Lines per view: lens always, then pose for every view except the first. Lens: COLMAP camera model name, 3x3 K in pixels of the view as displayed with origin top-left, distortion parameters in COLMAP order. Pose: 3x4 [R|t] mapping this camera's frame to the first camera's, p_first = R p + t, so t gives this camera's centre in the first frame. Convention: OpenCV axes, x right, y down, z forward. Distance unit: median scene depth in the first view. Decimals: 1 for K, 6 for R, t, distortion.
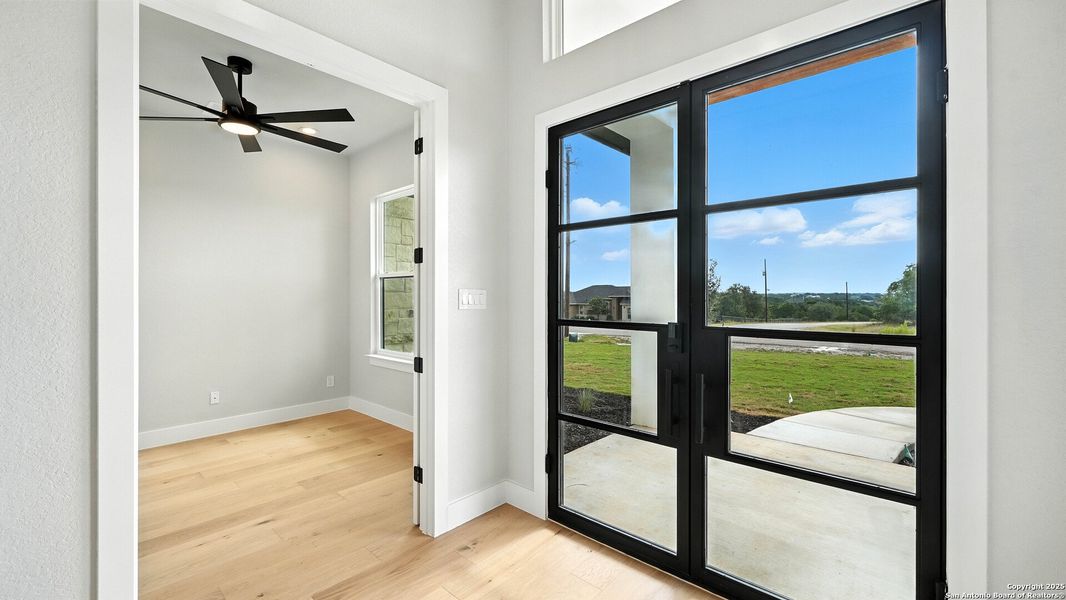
lens RADIAL K [[428.8, 0, 539.9], [0, 428.8, 292.6], [0, 0, 1]] dist [-0.002301, 0.000459]
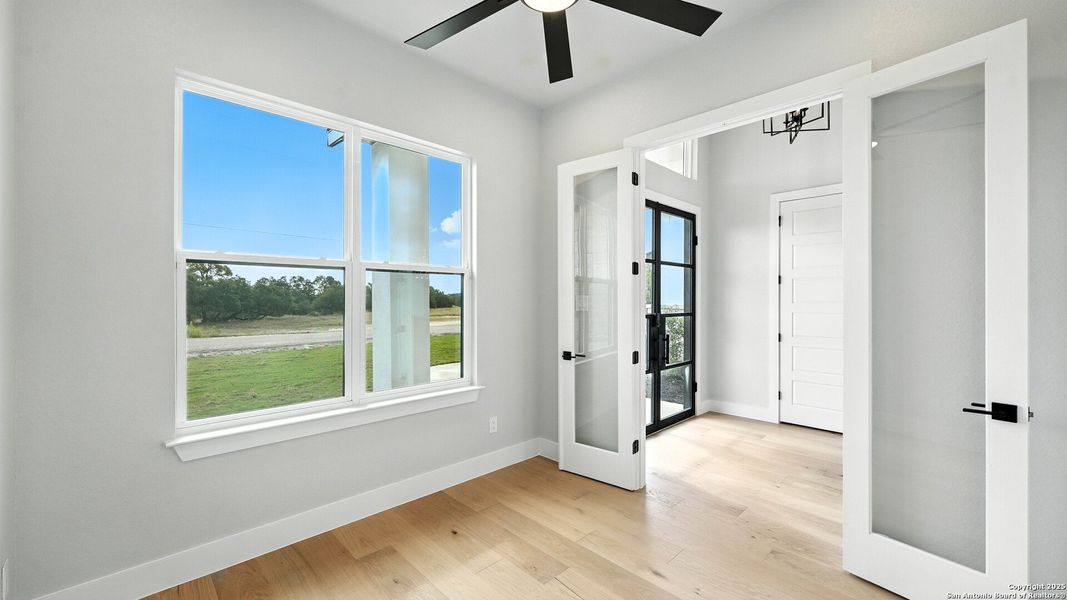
lens RADIAL K [[429.2, 0, 536.6], [0, 429.2, 303.4], [0, 0, 1]] dist [-0.002301, 0.000459]
pose [[0.086264, 0.005645, 0.996256, -1.522015], [-0.003338, 0.999980, -0.005377, 0.019837], [-0.996267, -0.002862, 0.086281, 1.174494]]
